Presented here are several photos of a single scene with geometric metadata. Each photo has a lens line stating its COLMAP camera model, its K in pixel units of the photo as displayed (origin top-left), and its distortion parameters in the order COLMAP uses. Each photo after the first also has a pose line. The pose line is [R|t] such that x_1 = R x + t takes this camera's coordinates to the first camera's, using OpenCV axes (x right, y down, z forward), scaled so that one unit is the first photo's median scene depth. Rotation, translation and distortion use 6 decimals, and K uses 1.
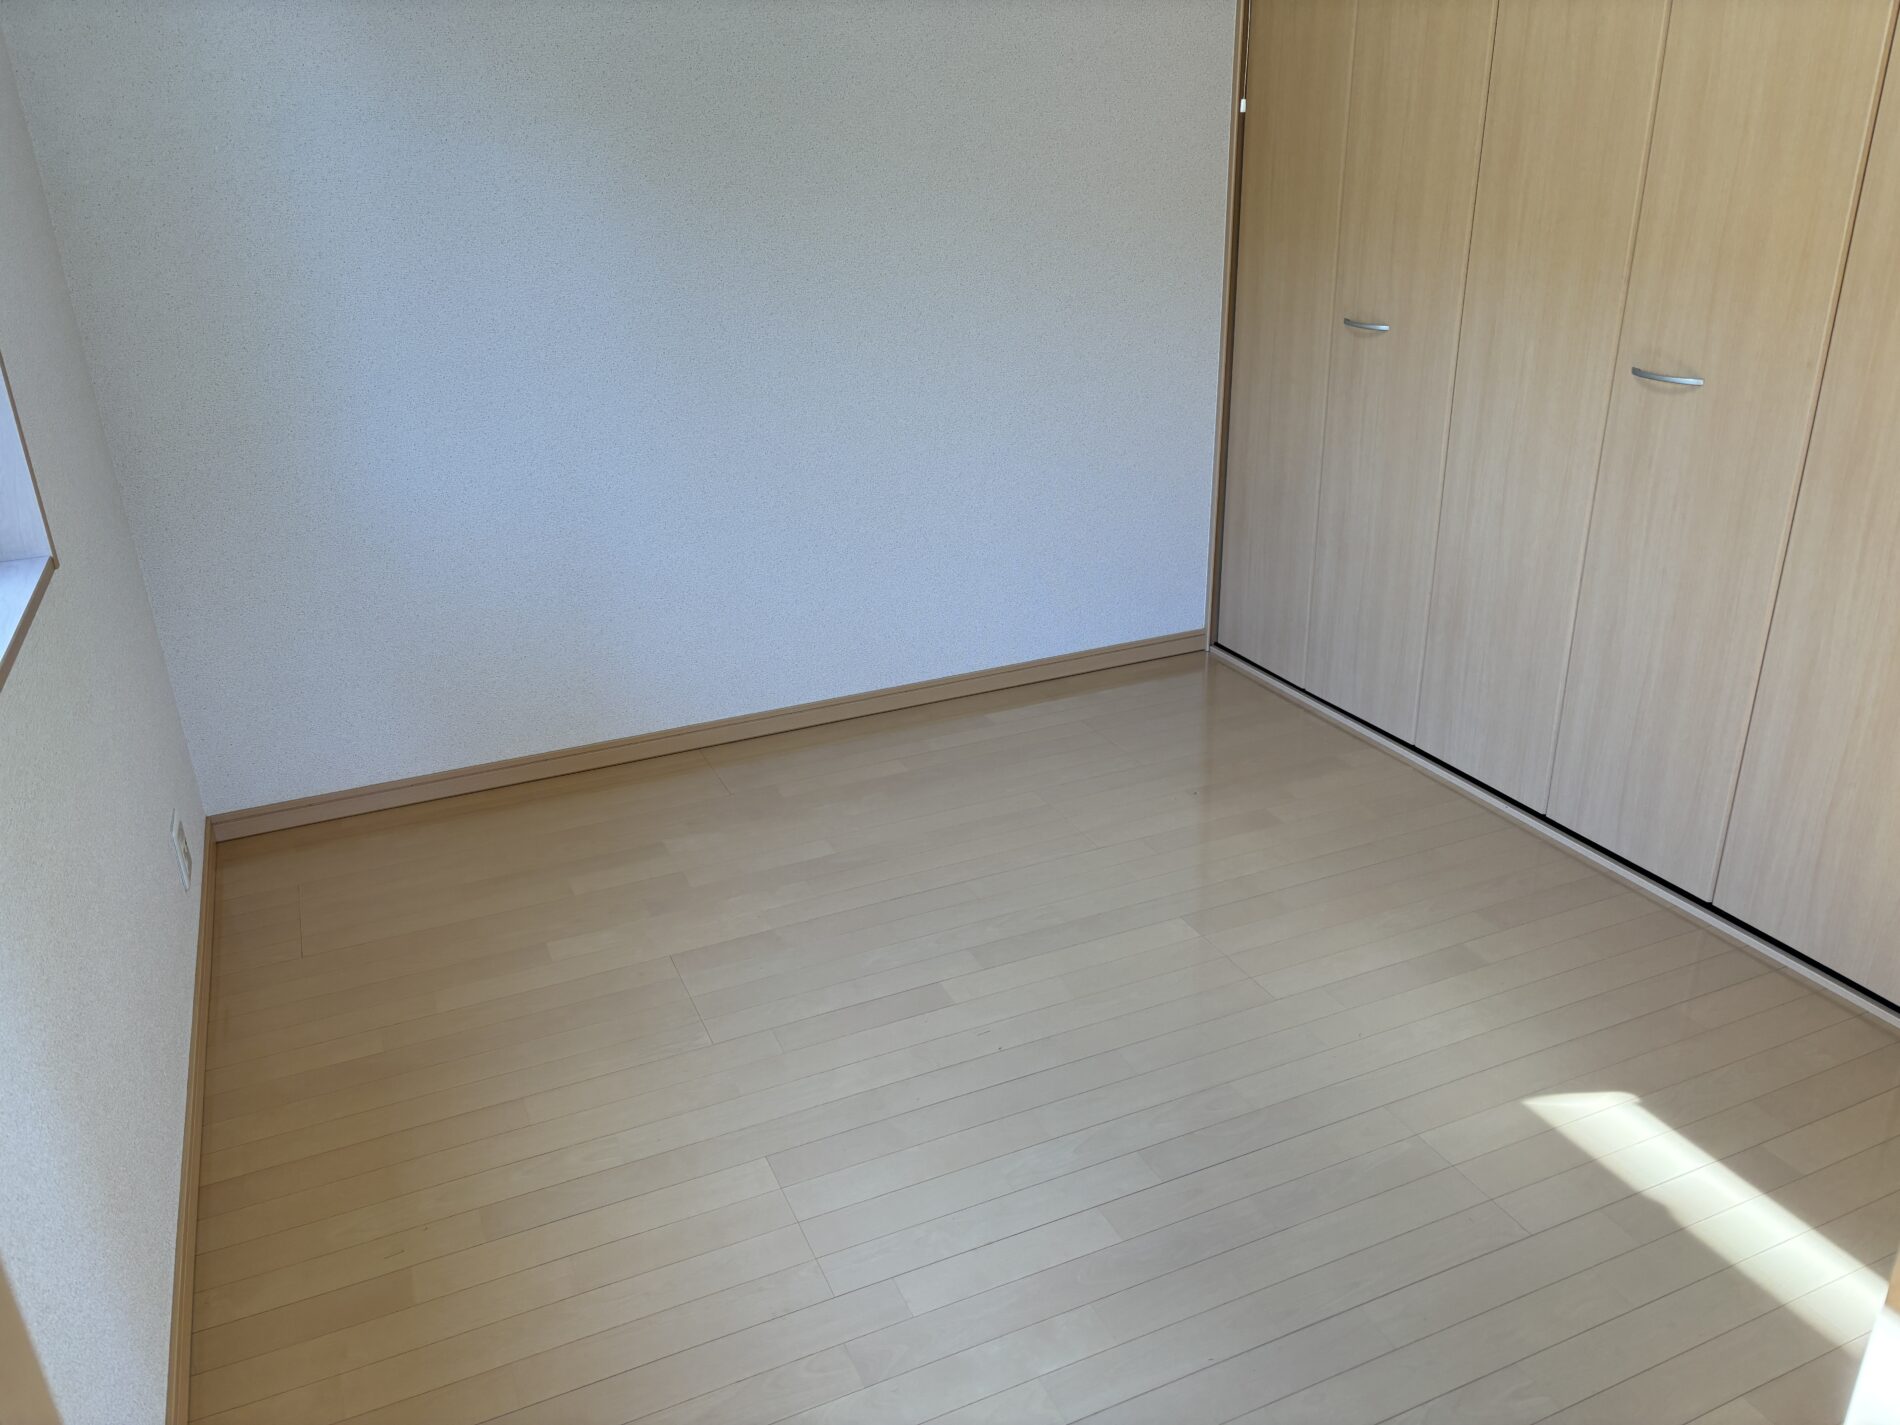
lens RADIAL K [[1455.6, 0, 950.0], [0, 1455.6, 712.5], [0, 0, 1]] dist [0.074488, -0.109908]
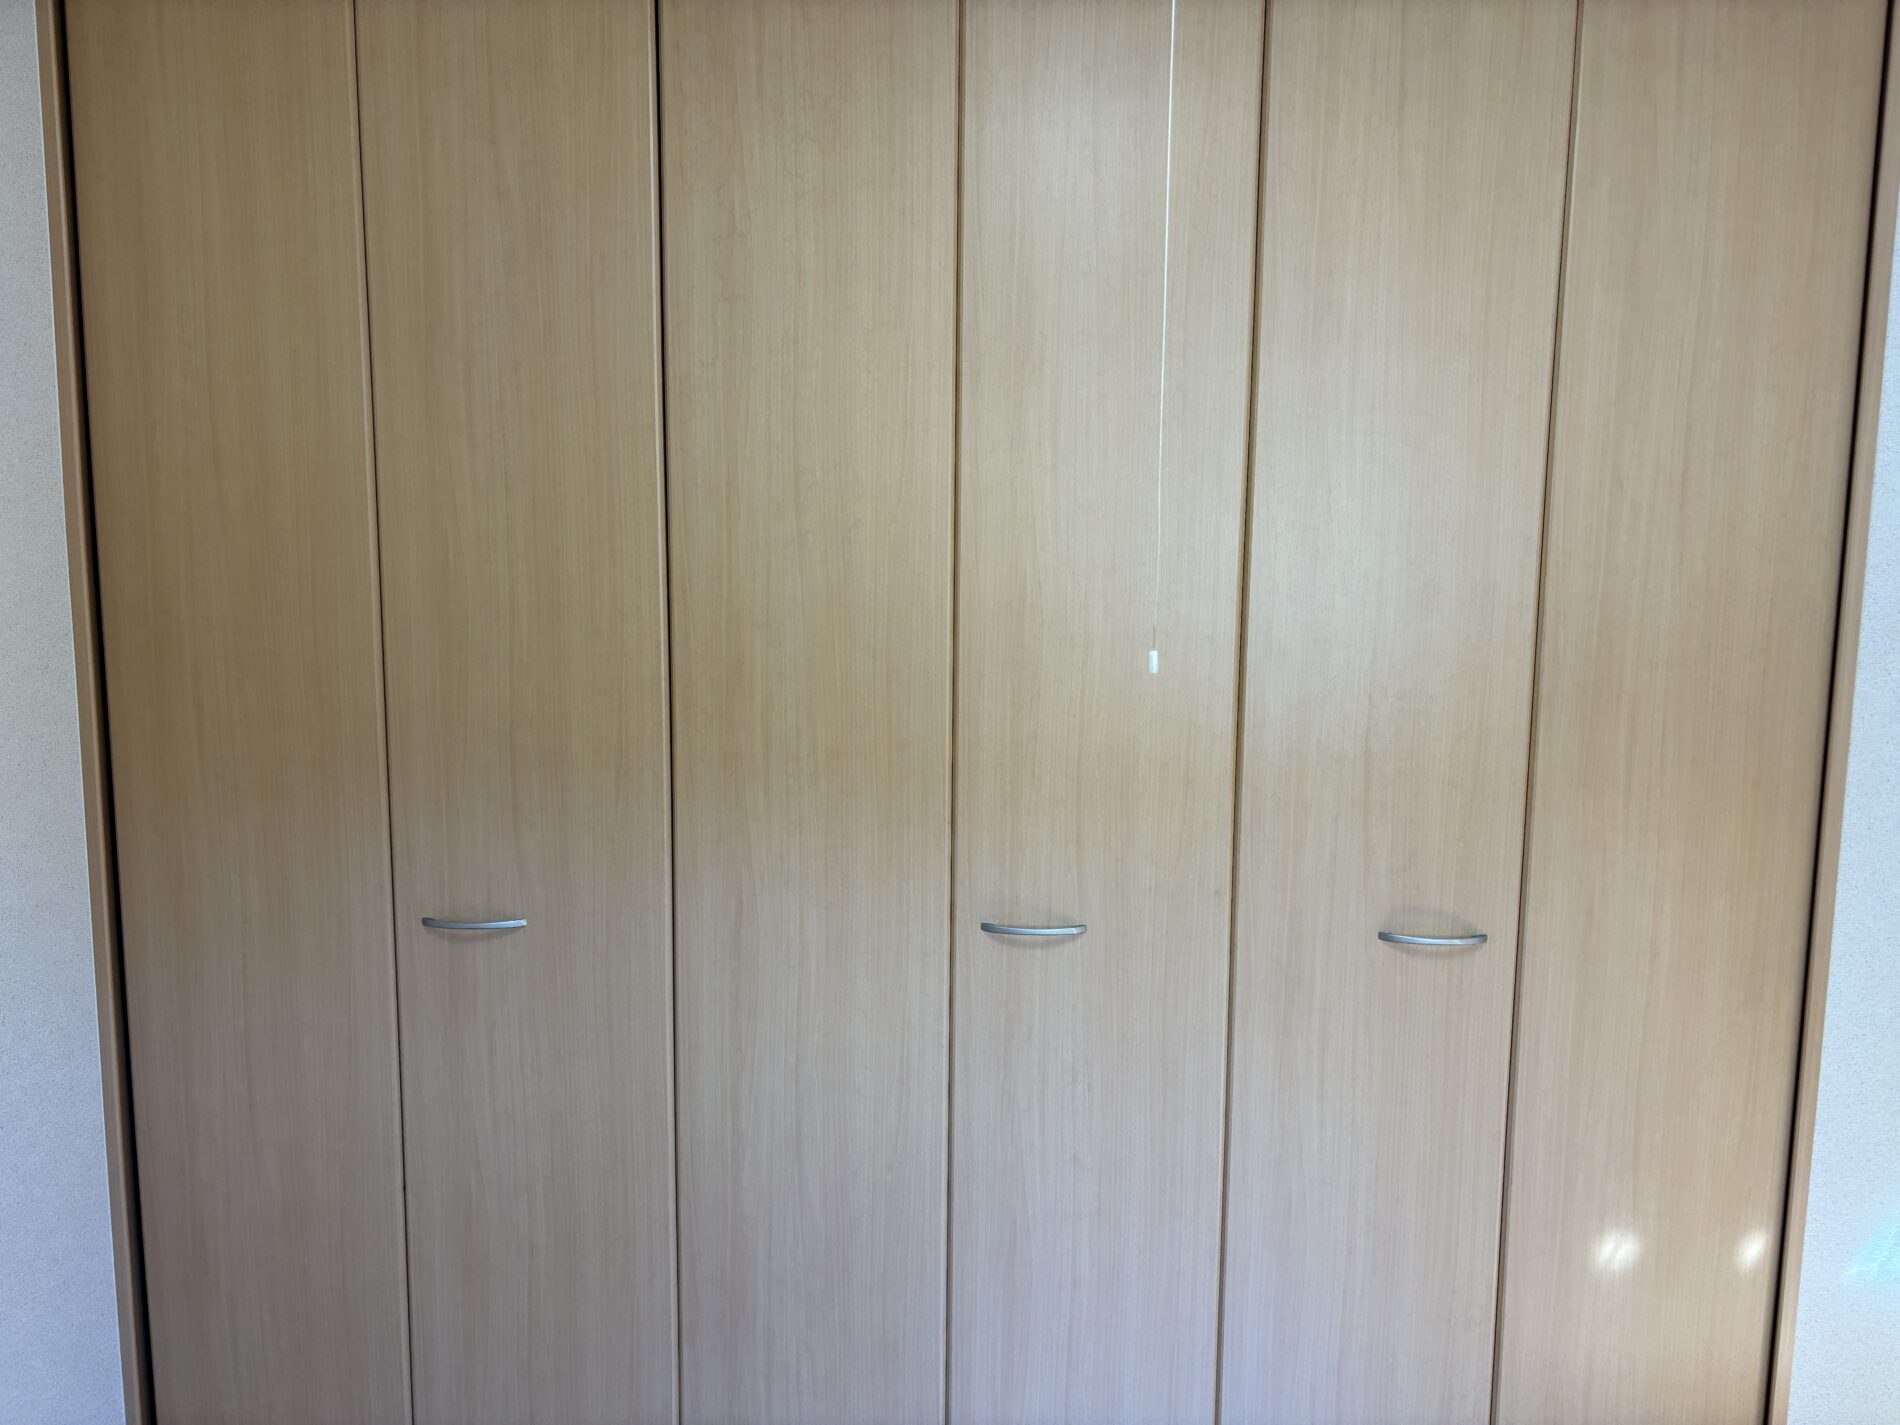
lens RADIAL K [[1433.0, 0, 965.8], [0, 1433.0, 718.0], [0, 0, 1]] dist [0.050077, -0.067851]
pose [[0.435687, -0.080270, 0.896512, -0.236189], [0.327522, 0.941875, -0.074837, -0.295114], [-0.838395, 0.326233, 0.436653, 0.654601]]
